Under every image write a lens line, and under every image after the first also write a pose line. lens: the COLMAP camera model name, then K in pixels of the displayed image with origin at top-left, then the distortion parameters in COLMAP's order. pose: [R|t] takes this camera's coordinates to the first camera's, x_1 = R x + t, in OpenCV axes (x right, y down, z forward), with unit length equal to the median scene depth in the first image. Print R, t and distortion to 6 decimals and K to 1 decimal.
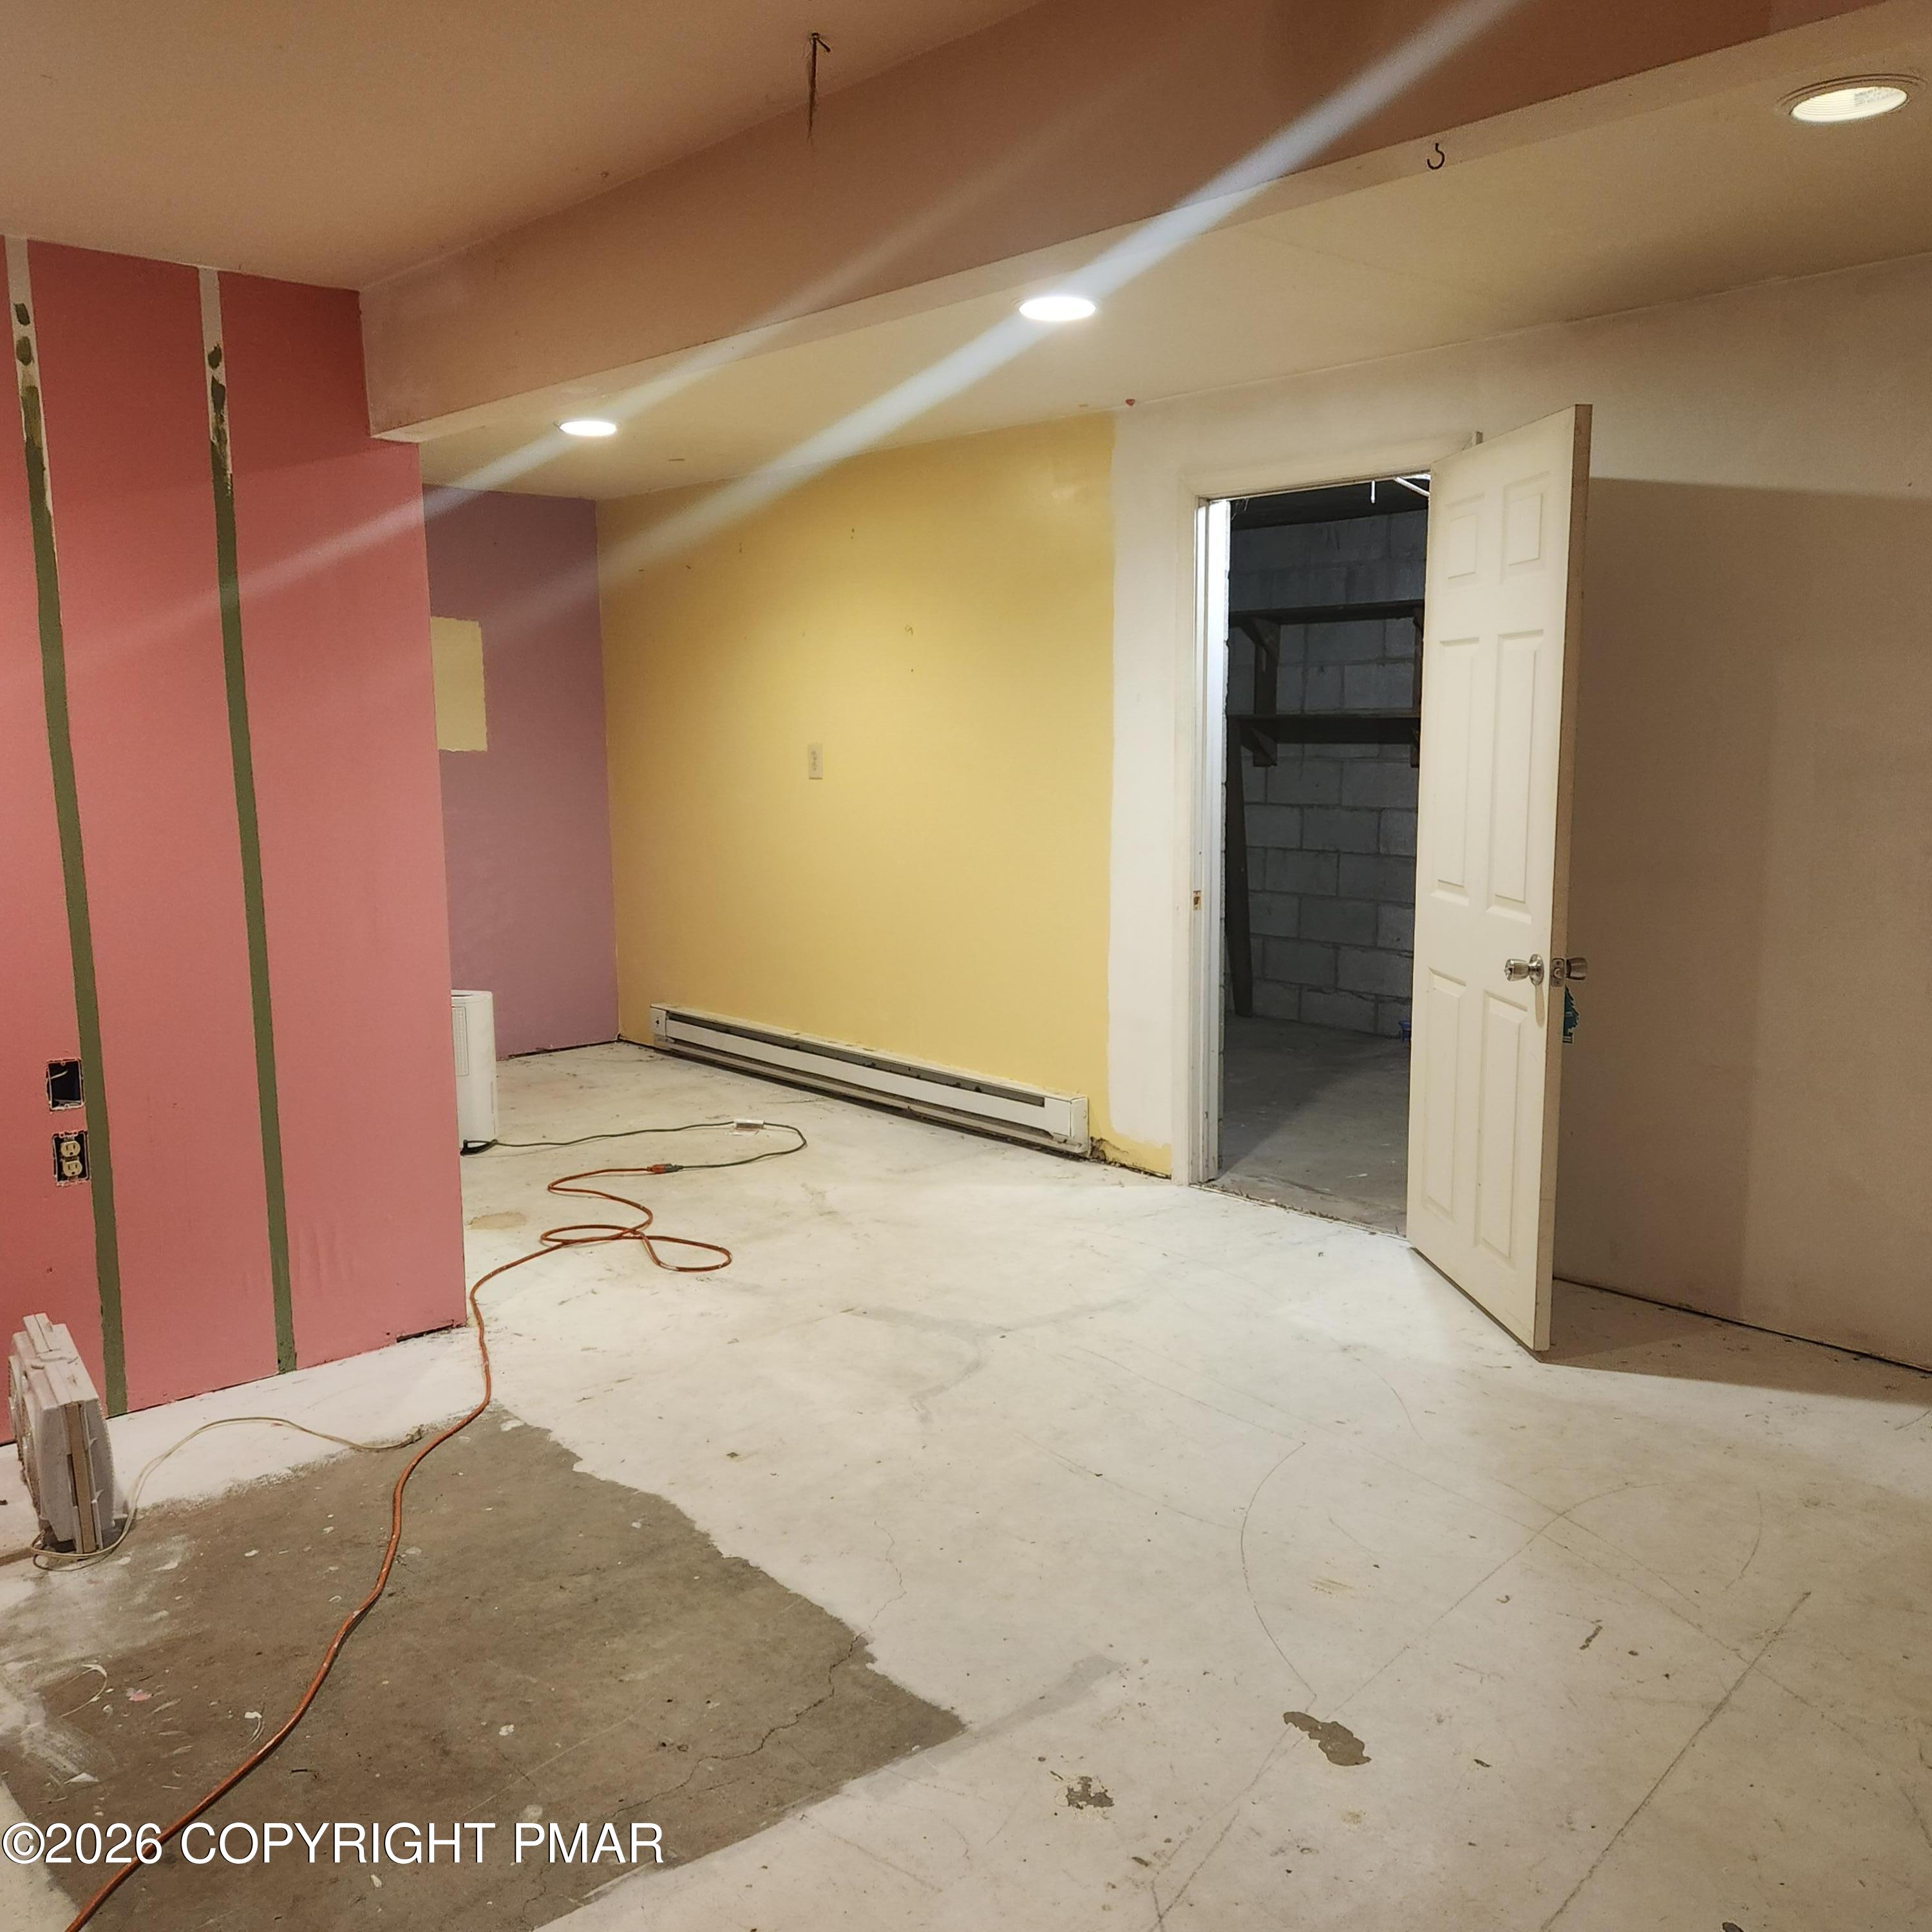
lens RADIAL K [[1716.9, 0, 956.9], [0, 1716.9, 966.1], [0, 0, 1]] dist [0.115223, -0.123290]
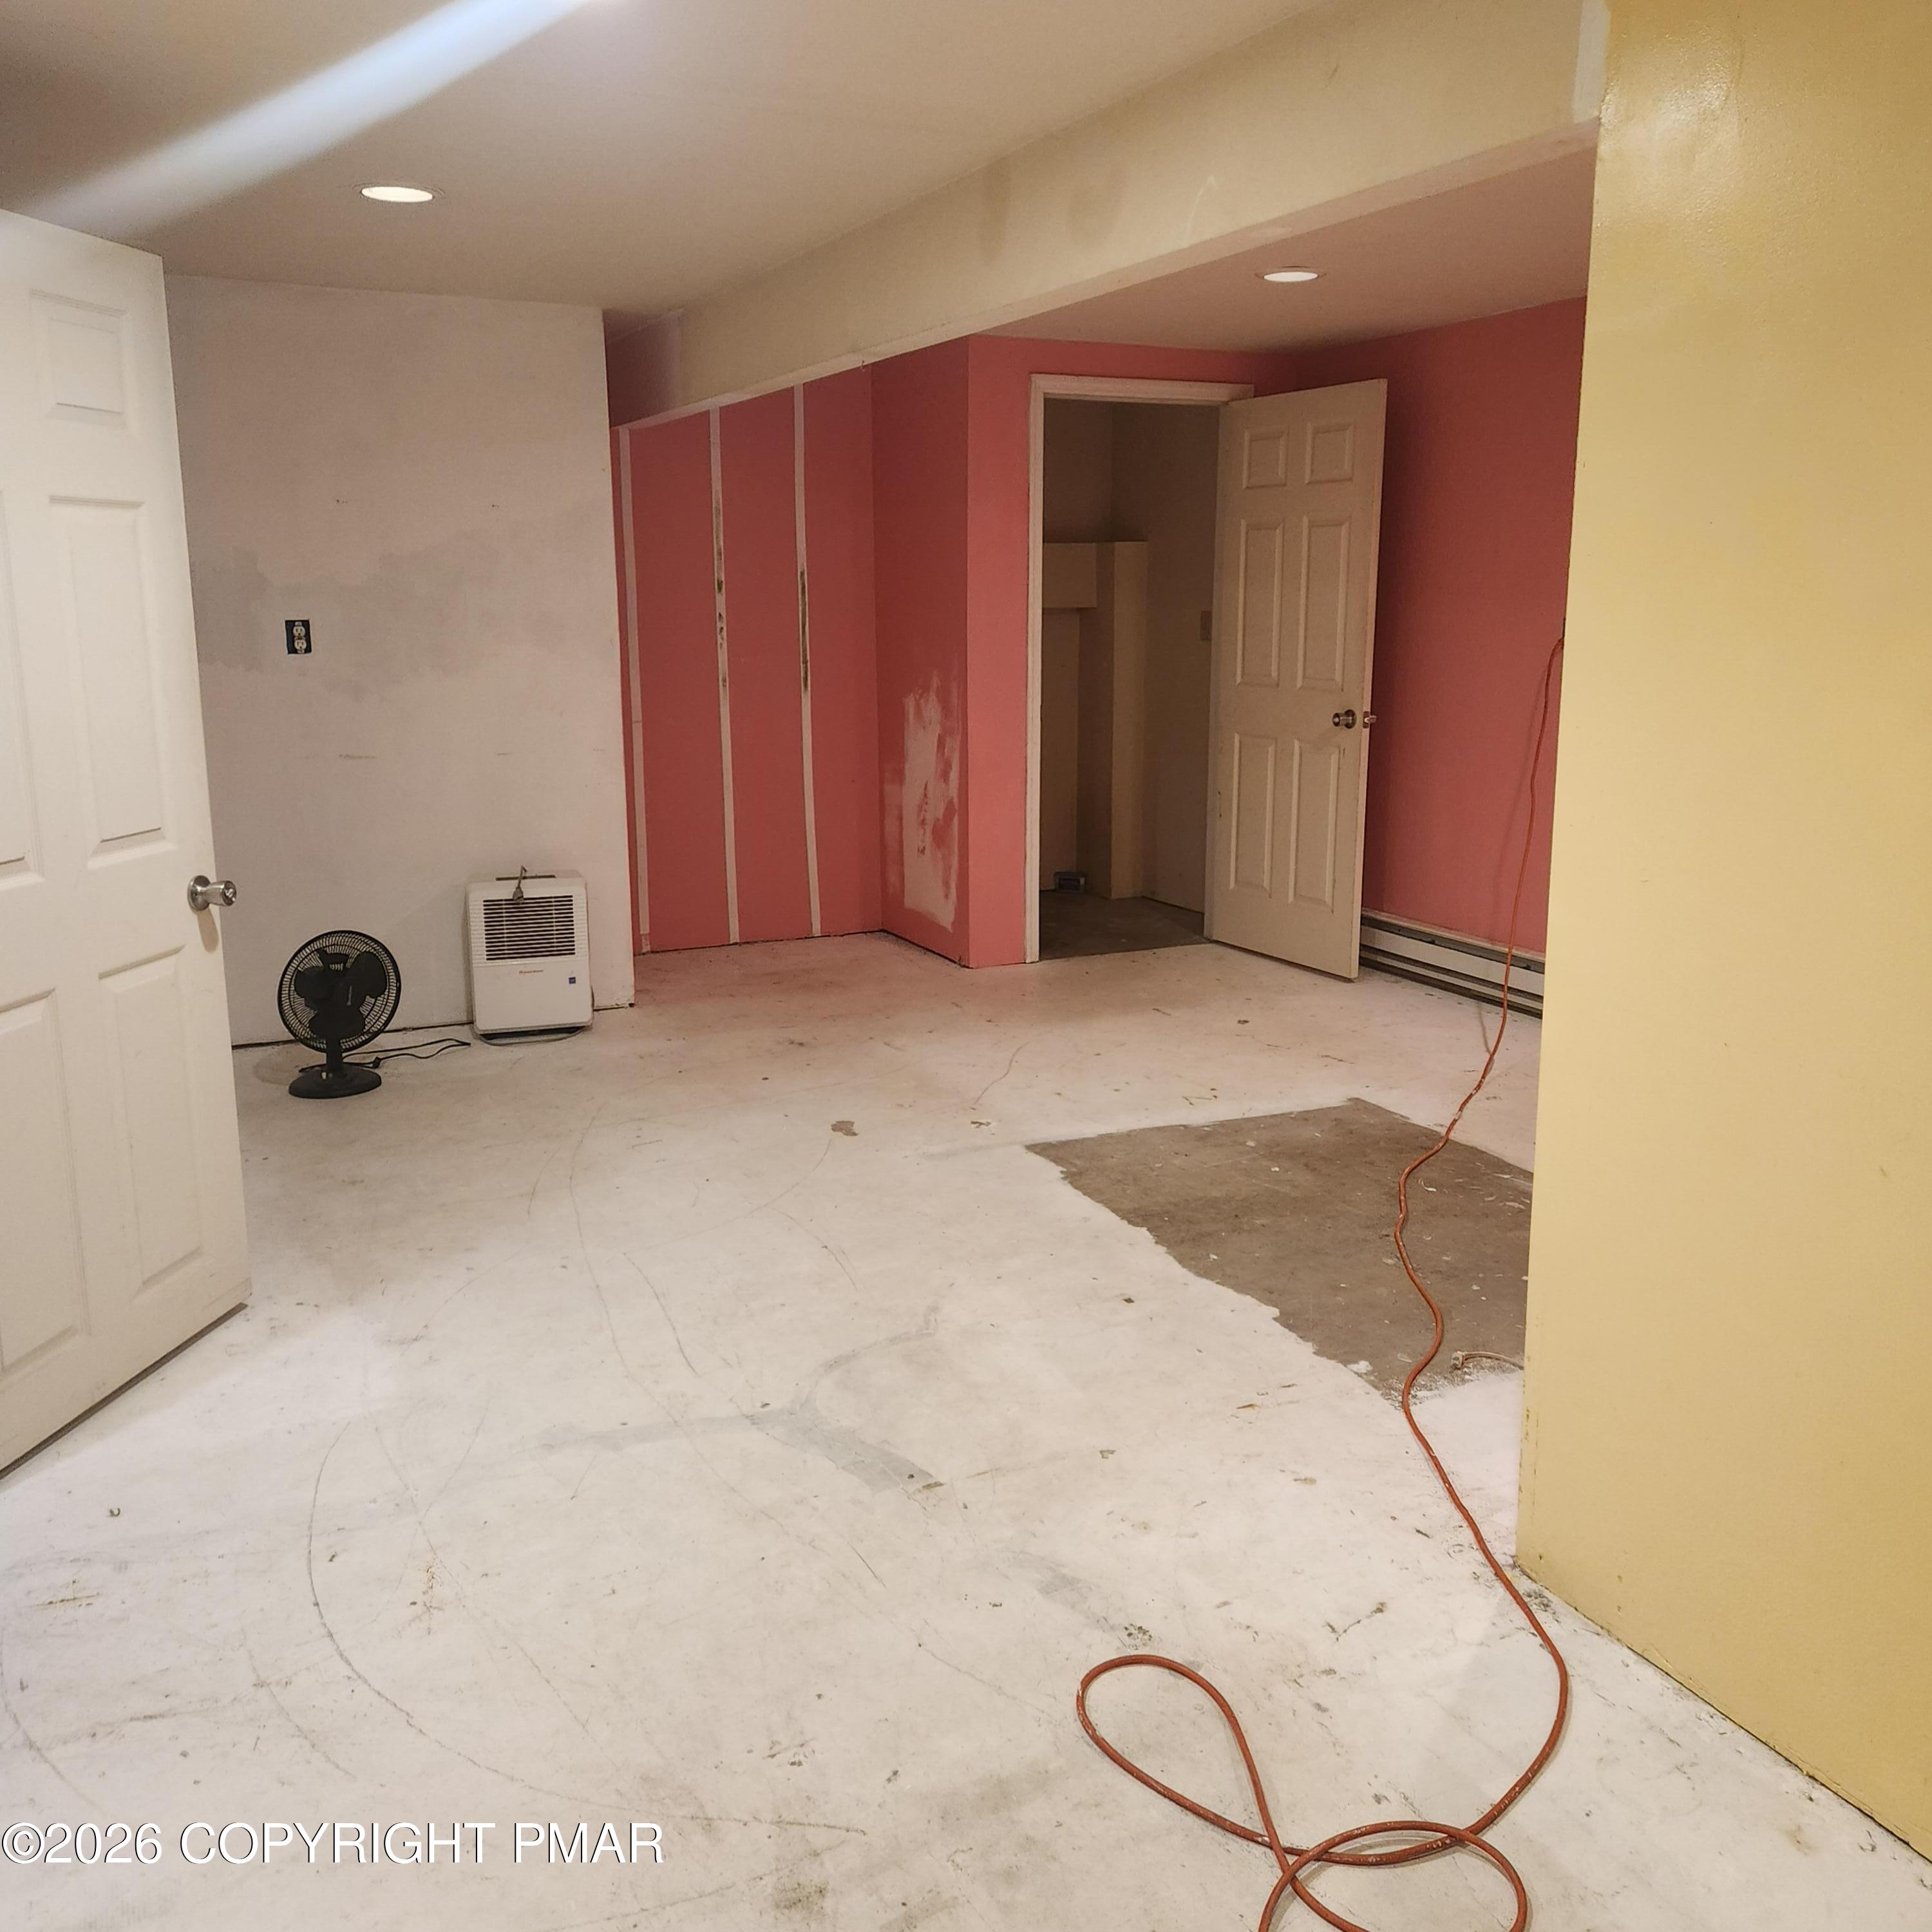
lens RADIAL K [[1716.9, 0, 956.9], [0, 1716.9, 966.1], [0, 0, 1]] dist [0.115223, -0.123290]
pose [[-0.959802, -0.049415, 0.276295, -0.312394], [0.052001, 0.936033, 0.348049, -0.282714], [-0.275820, 0.348425, -0.895836, 1.920269]]
